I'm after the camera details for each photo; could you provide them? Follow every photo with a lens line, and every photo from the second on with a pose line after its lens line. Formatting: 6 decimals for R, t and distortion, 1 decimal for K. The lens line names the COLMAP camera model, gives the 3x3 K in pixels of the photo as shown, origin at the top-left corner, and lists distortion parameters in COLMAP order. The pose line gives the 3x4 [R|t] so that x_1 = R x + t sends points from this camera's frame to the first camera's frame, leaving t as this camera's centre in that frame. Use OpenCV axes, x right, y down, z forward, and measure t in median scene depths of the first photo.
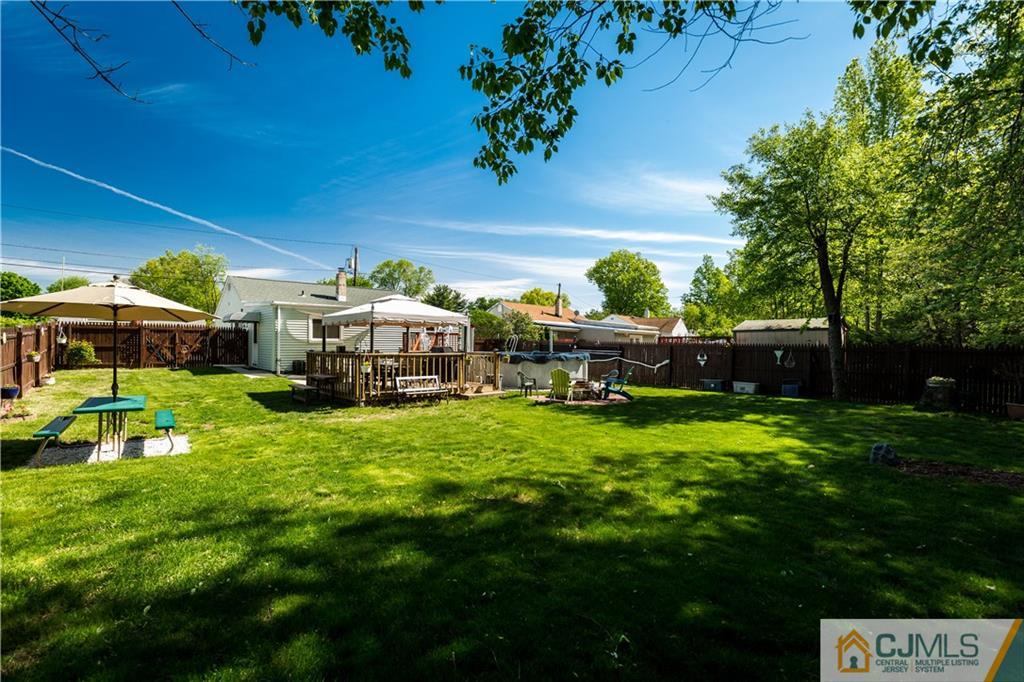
lens RADIAL K [[456.1, 0, 513.2], [0, 456.1, 344.8], [0, 0, 1]] dist [0.002775, -0.001059]
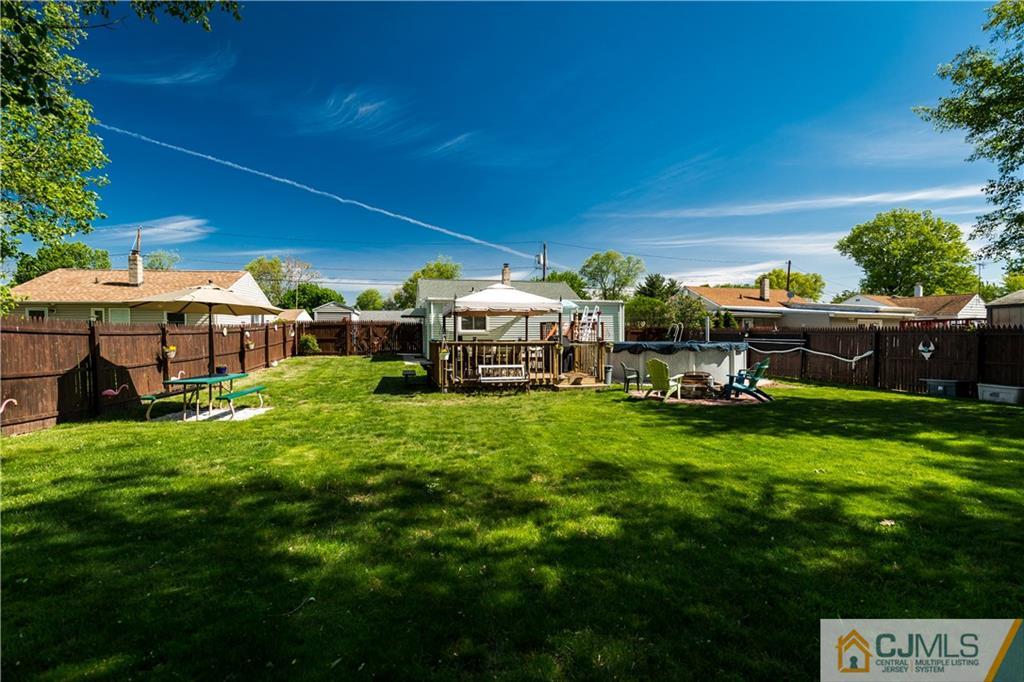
lens RADIAL K [[456.1, 0, 515.0], [0, 456.1, 339.4], [0, 0, 1]] dist [0.002775, -0.001059]
pose [[0.877952, -0.008418, -0.478675, 0.201322], [0.009908, 0.999951, 0.000586, 0.009517], [0.478647, -0.005257, 0.877992, 0.101462]]
